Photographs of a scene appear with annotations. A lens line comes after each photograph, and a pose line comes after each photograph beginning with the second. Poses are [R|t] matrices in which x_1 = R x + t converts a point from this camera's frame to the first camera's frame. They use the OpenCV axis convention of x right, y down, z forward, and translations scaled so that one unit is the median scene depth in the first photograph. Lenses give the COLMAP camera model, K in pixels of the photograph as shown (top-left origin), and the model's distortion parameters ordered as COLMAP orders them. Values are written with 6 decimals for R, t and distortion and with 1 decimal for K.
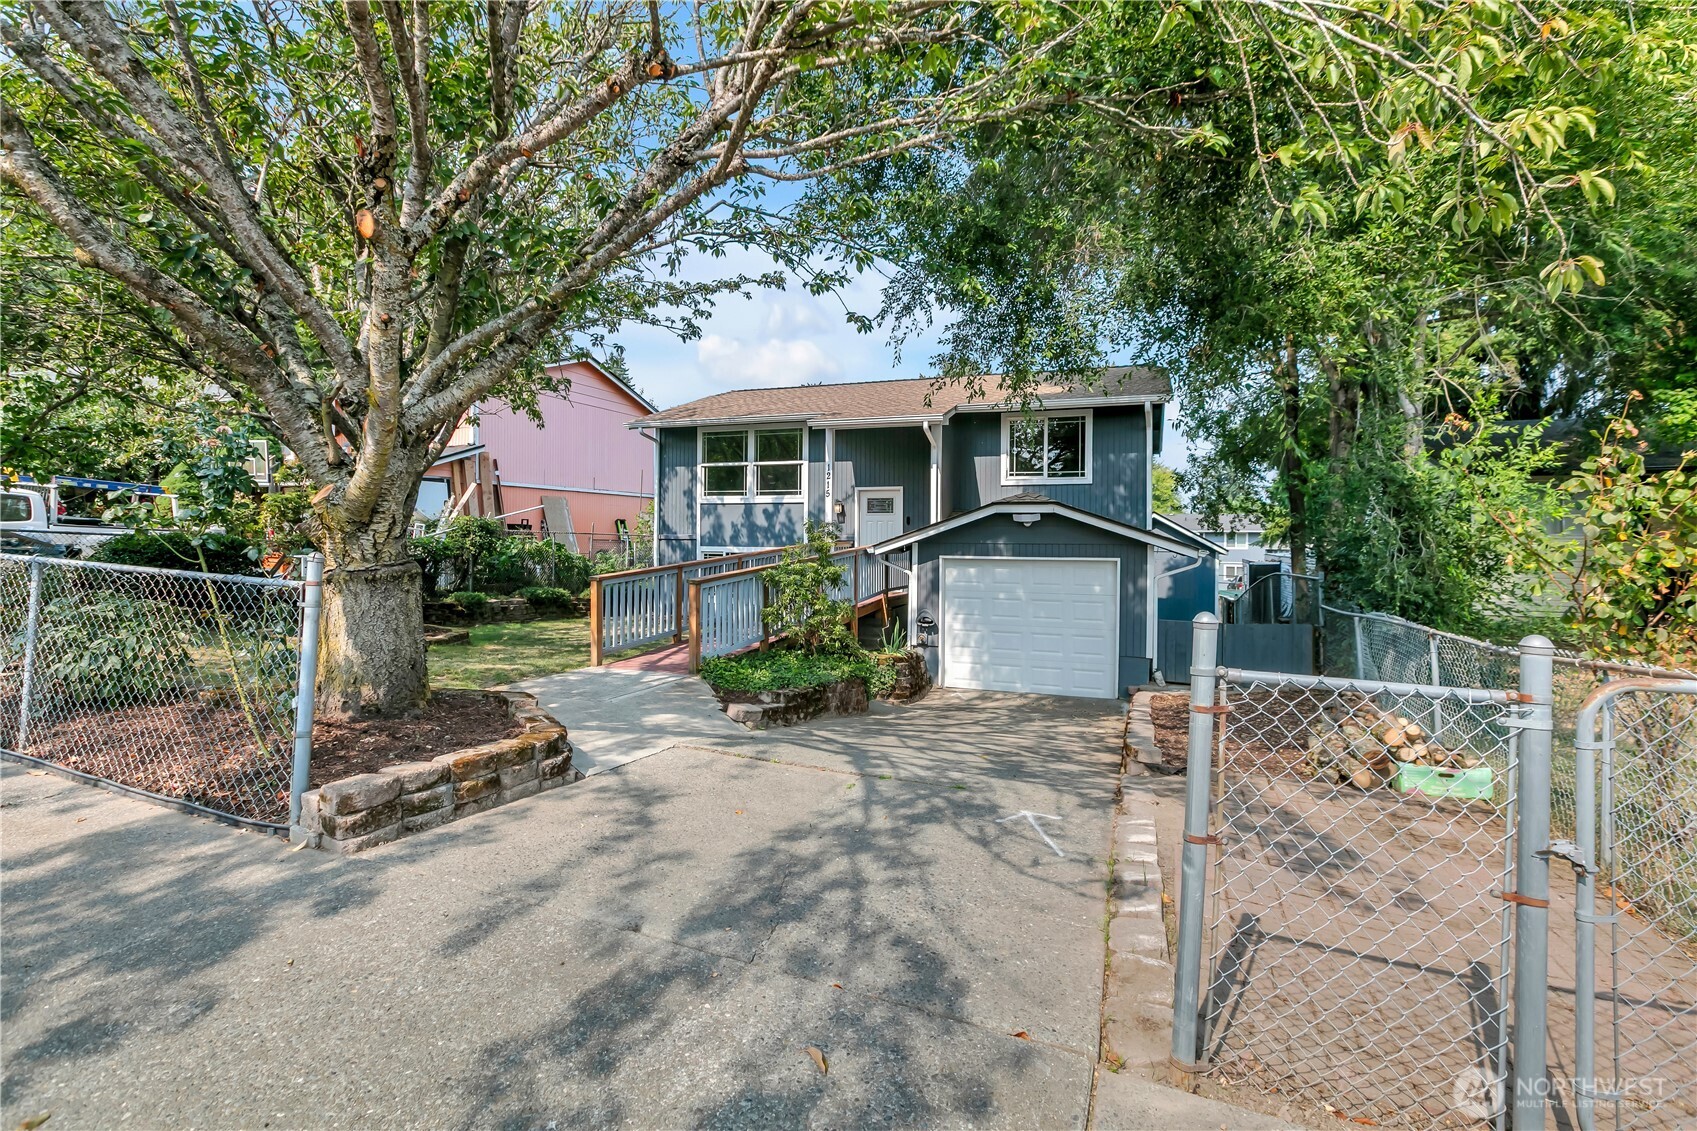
lens RADIAL K [[778.7, 0, 849.9], [0, 778.7, 539.0], [0, 0, 1]] dist [0.000438, 0.000355]
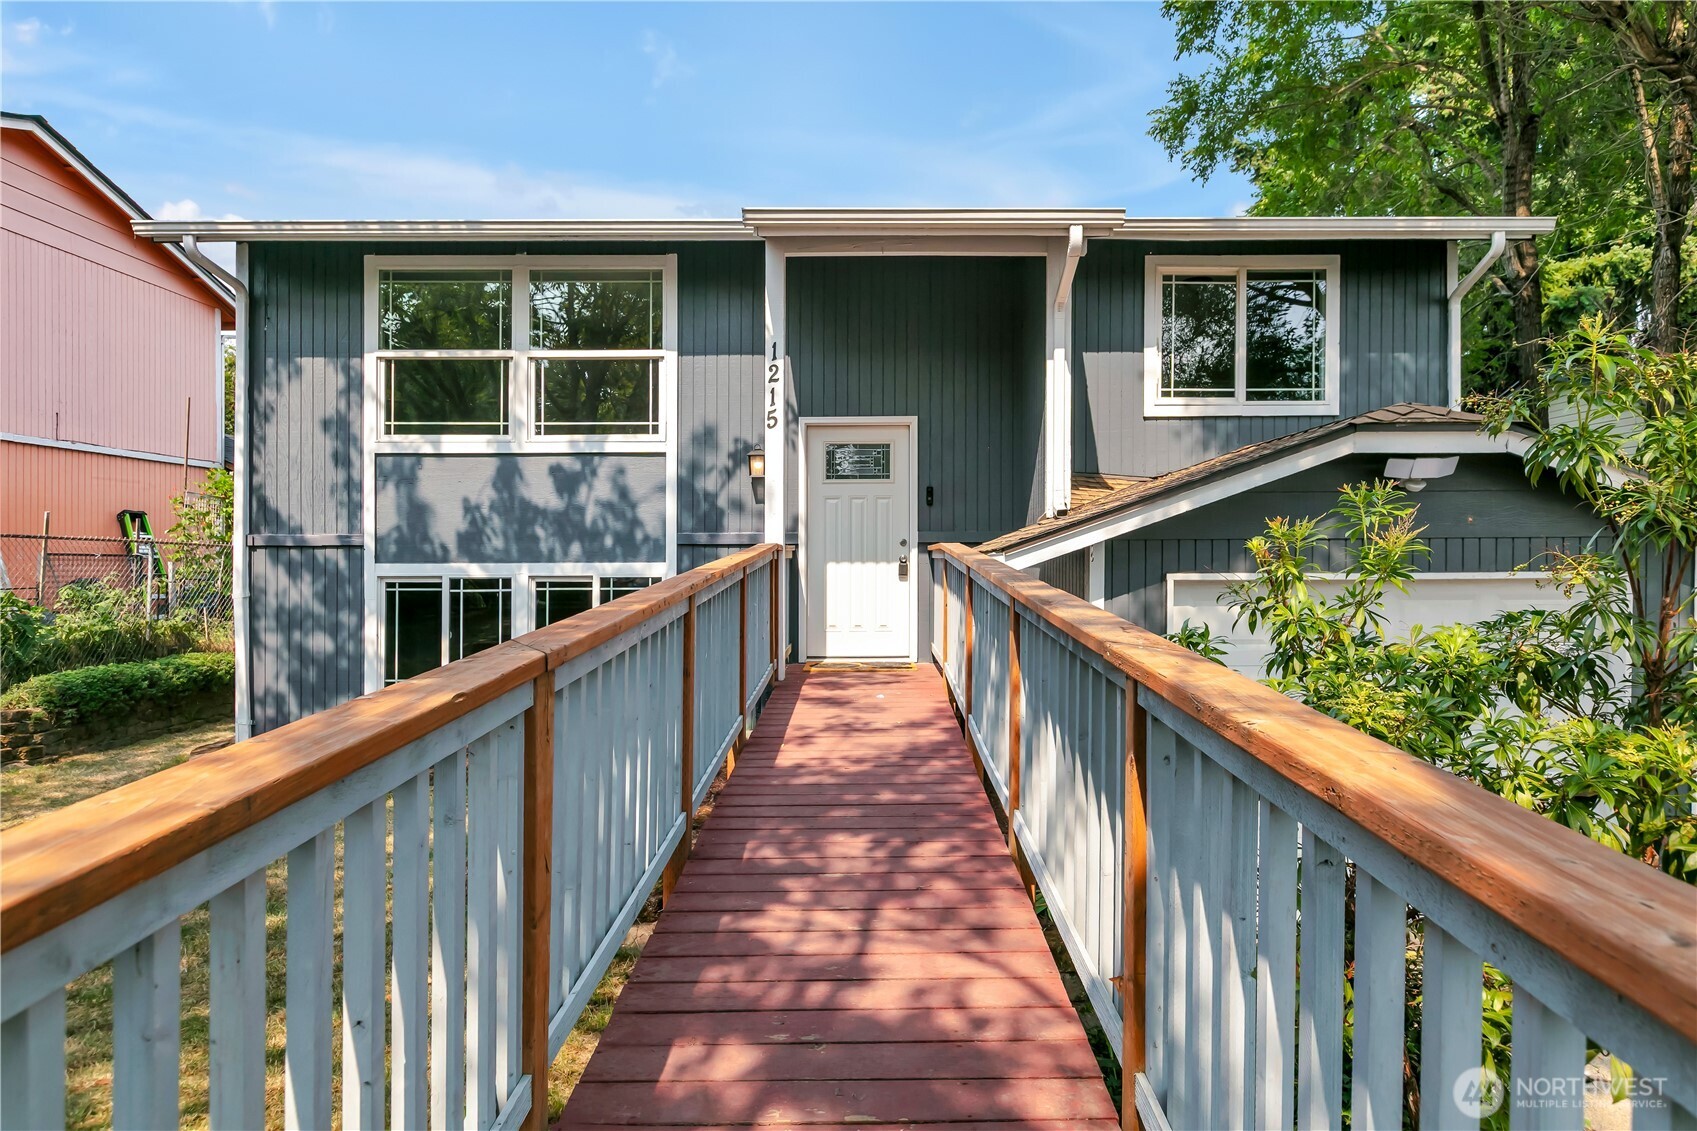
lens RADIAL K [[958.2, 0, 885.7], [0, 958.2, 546.1], [0, 0, 1]] dist [0.003060, 0.001157]
pose [[0.931688, -0.008808, 0.363152, -0.143905], [0.012315, 0.999897, -0.007345, 0.008369], [-0.363050, 0.011315, 0.931701, 0.518338]]
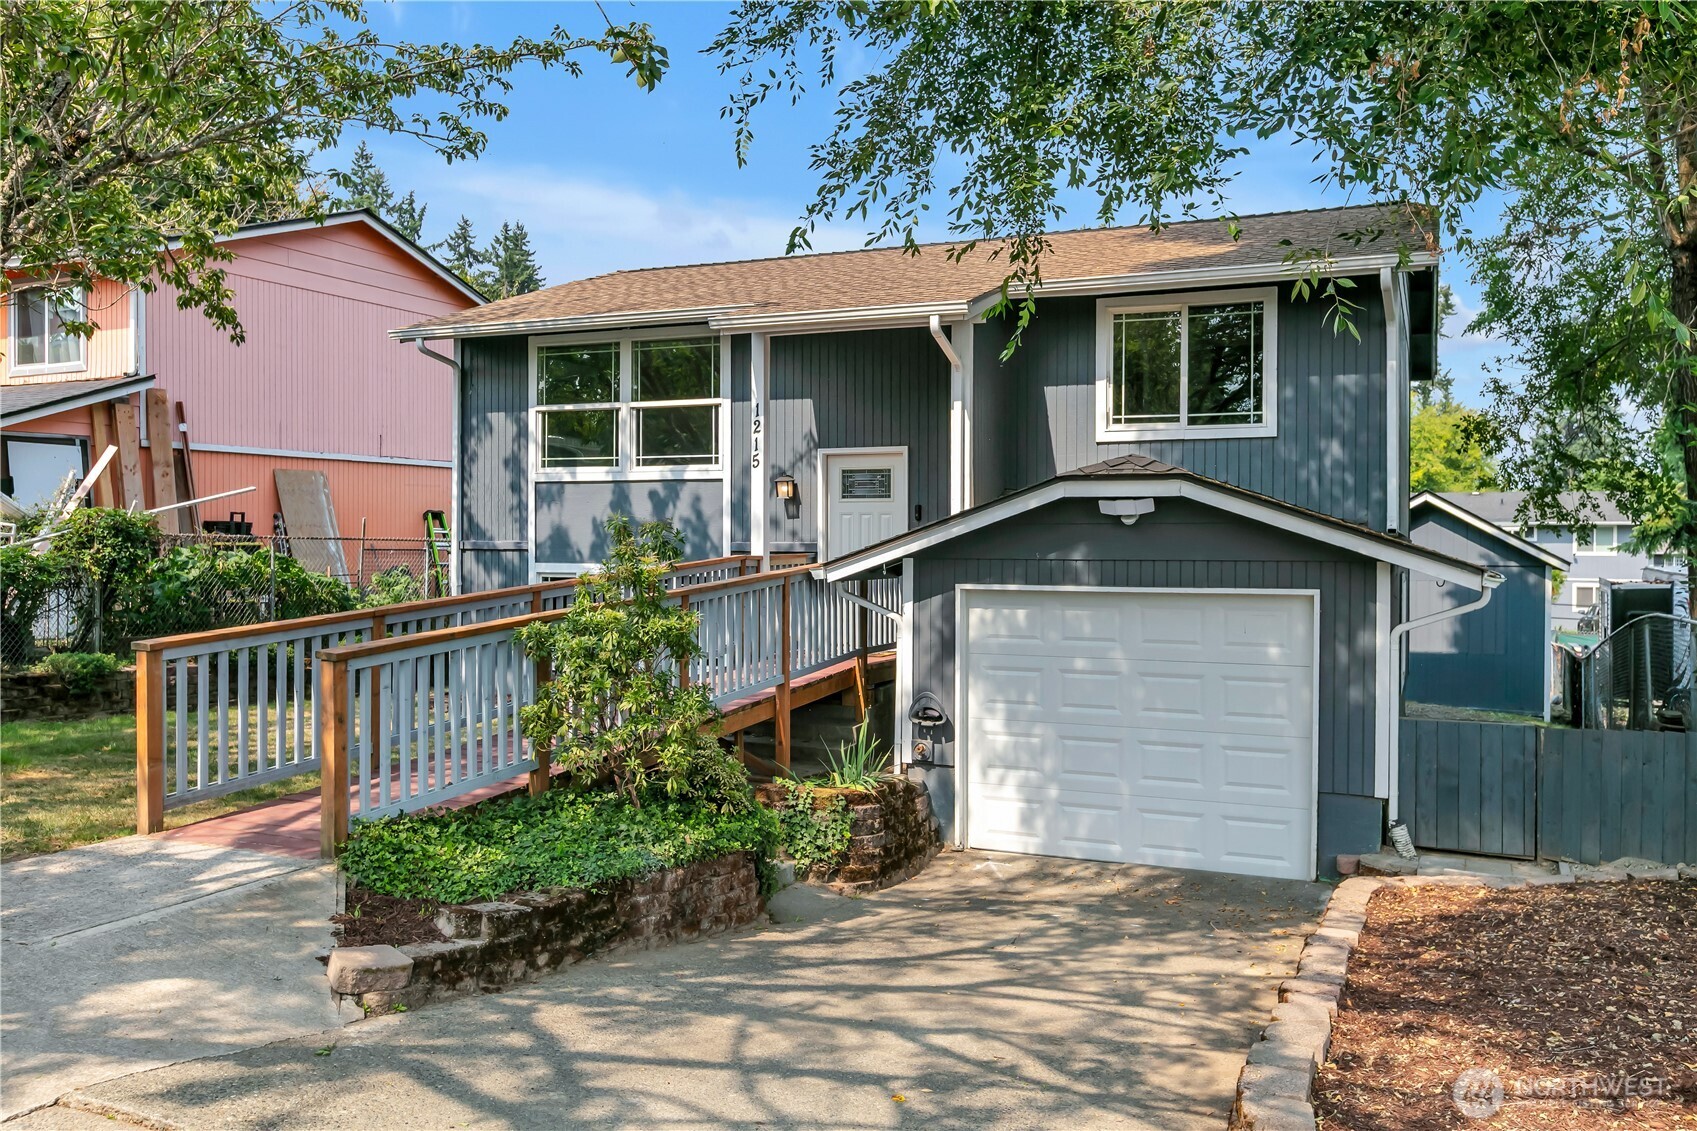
lens RADIAL K [[1338.6, 0, 848.0], [0, 1338.6, 540.6], [0, 0, 1]] dist [0.007733, -0.005169]
pose [[0.998695, -0.004880, -0.050835, 0.074020], [0.004941, 0.999987, 0.001080, -0.006300], [0.050829, -0.001330, 0.998706, 0.117736]]
